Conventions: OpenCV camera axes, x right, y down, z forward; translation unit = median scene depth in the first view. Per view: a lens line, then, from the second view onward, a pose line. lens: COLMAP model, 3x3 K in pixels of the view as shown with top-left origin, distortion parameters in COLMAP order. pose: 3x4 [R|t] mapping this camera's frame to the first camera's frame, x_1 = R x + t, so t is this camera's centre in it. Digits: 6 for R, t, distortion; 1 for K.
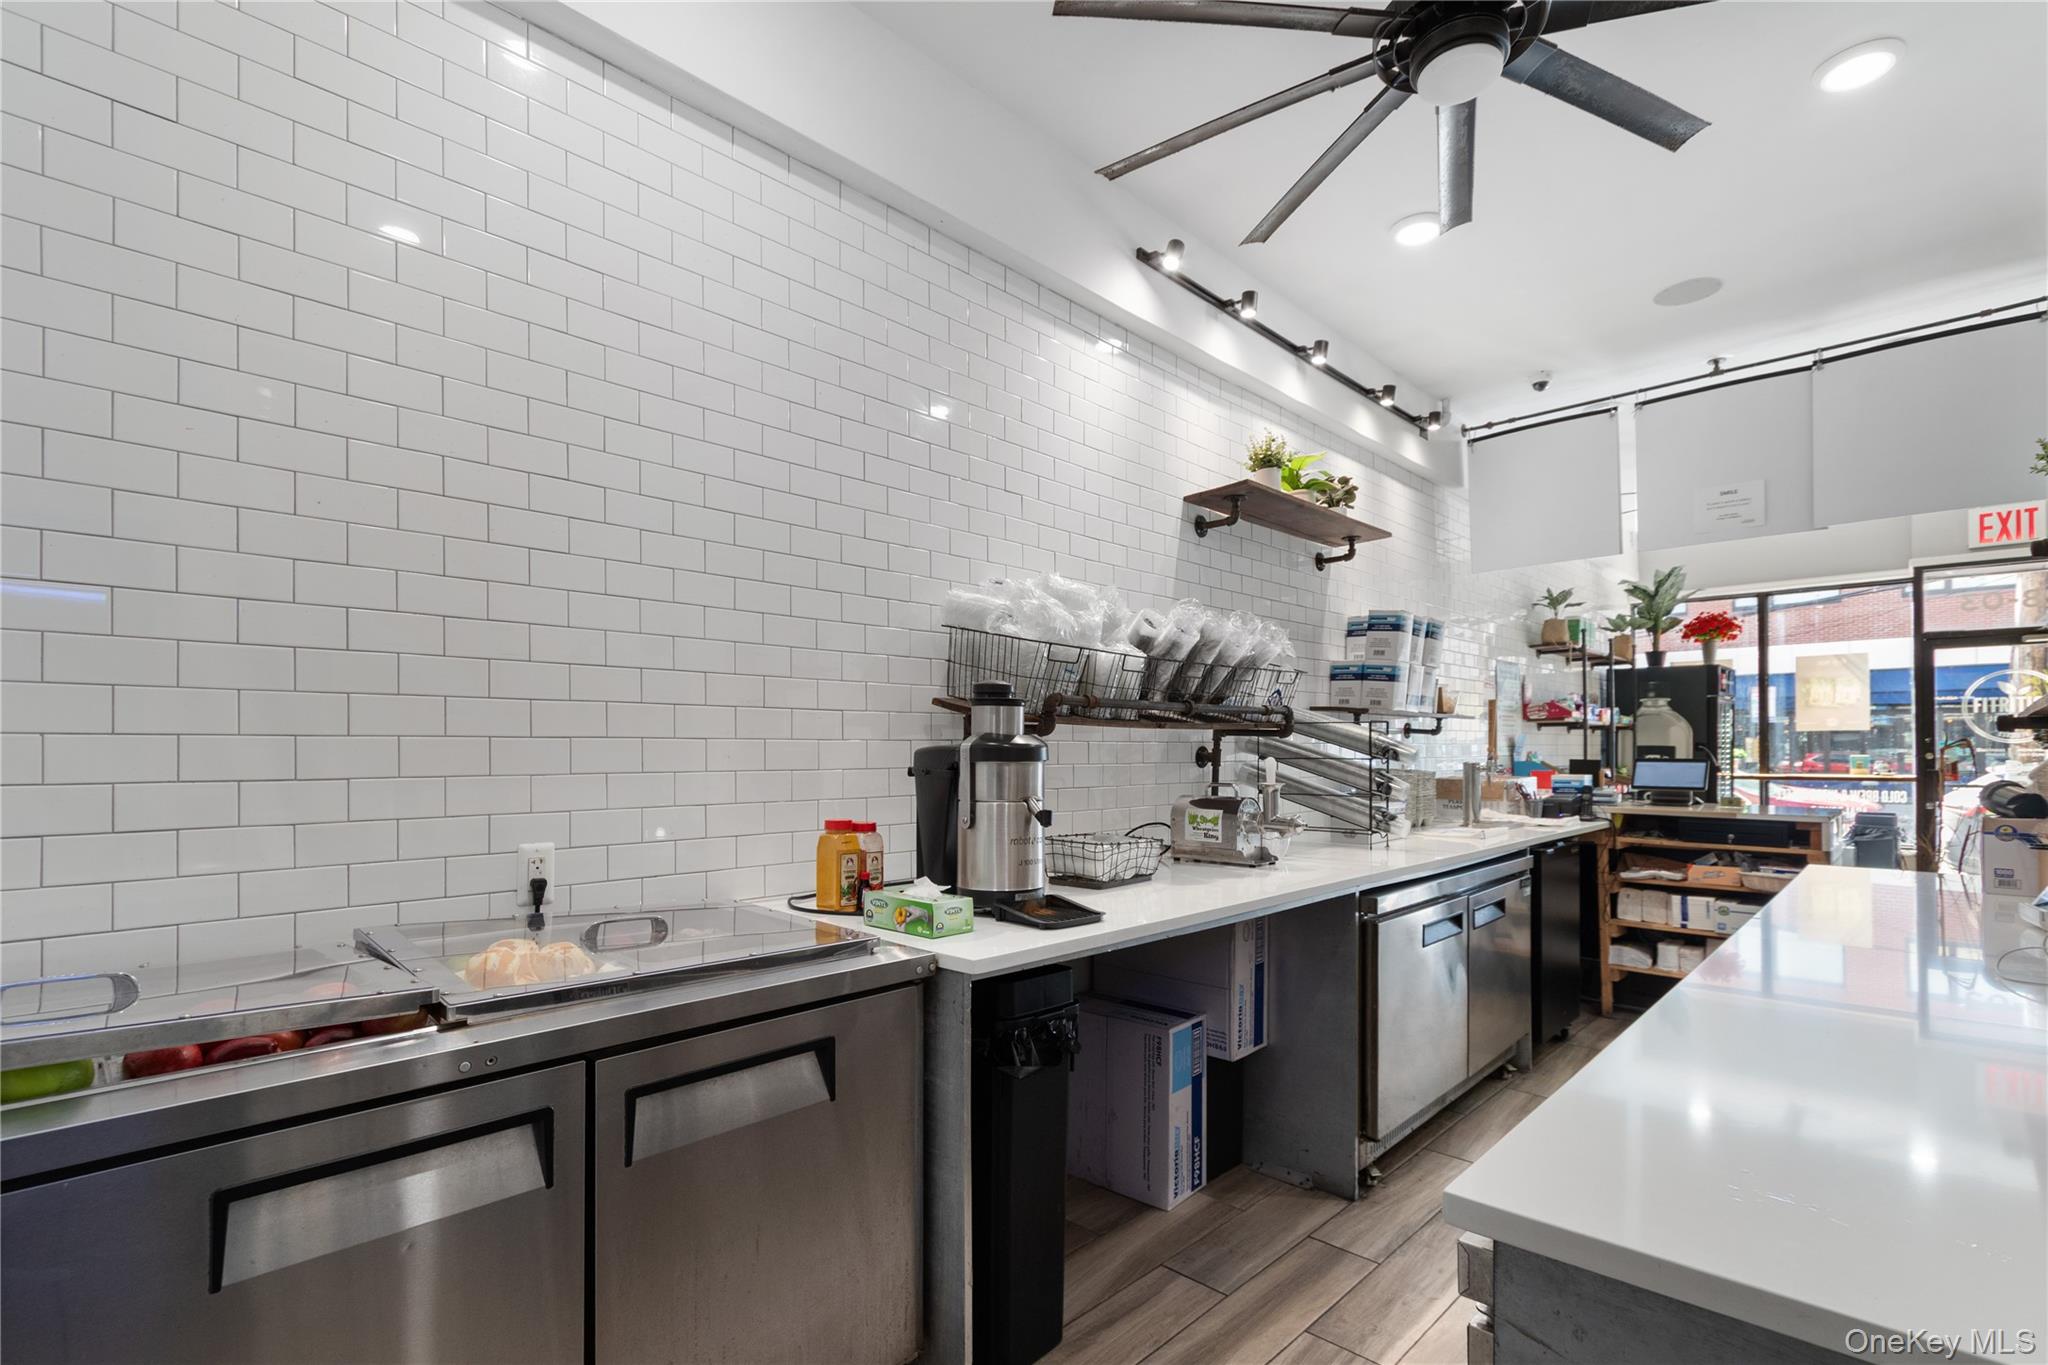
lens RADIAL K [[955.1, 0, 1027.2], [0, 955.1, 738.6], [0, 0, 1]] dist [0.002922, 0.000657]
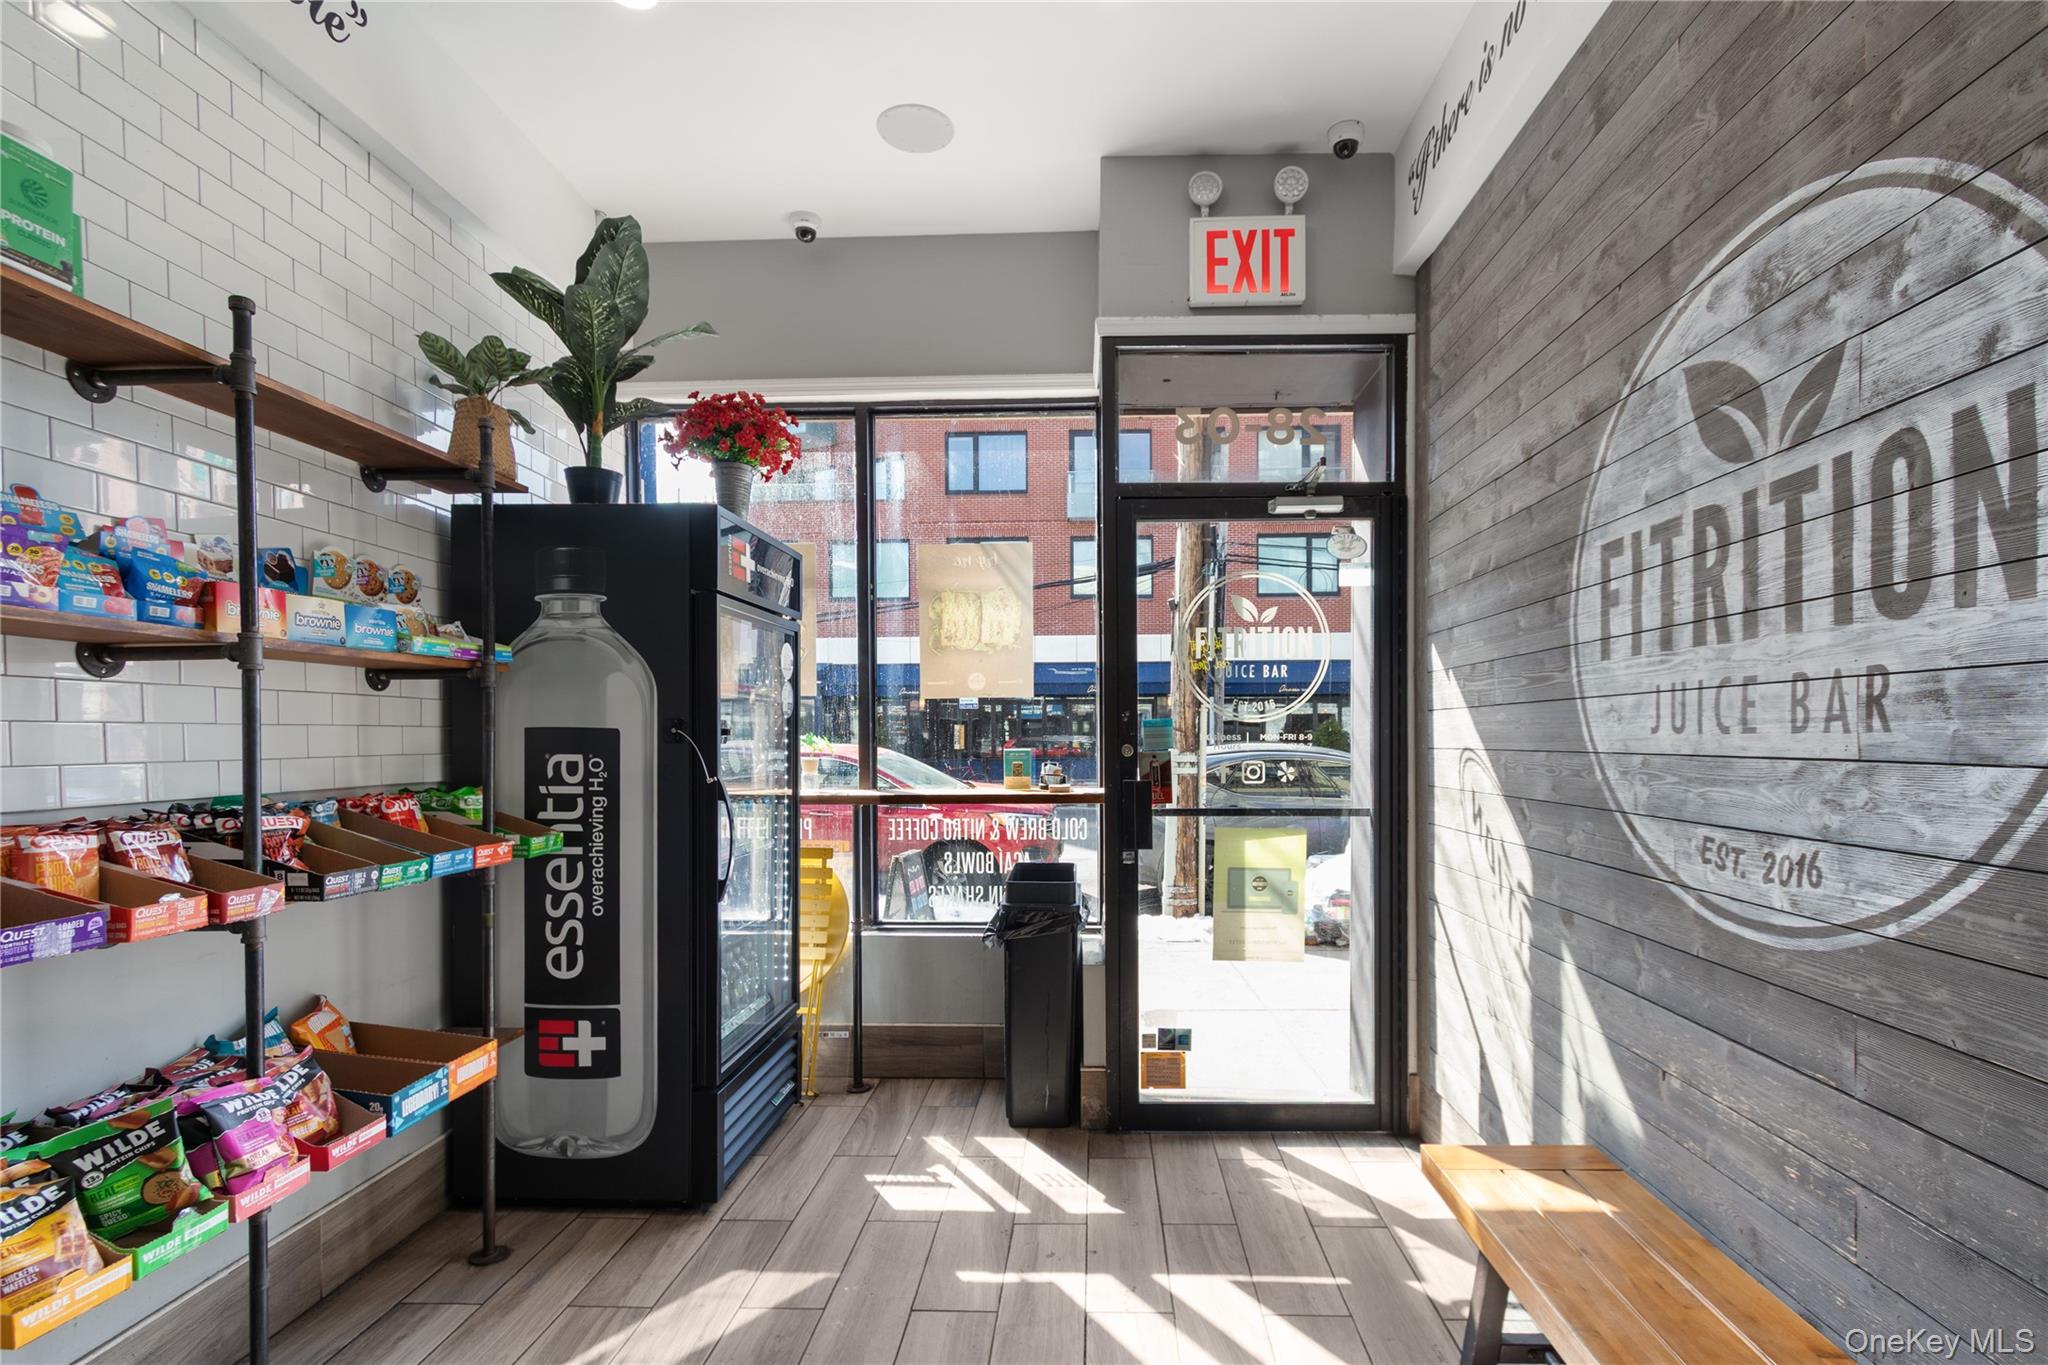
lens RADIAL K [[955.1, 0, 1027.2], [0, 955.1, 738.6], [0, 0, 1]] dist [0.002922, 0.000657]
pose [[0.764795, -0.005551, 0.644250, 0.566839], [-0.002778, 0.999925, 0.011913, 0.006518], [-0.644268, -0.010901, 0.764722, 0.632694]]
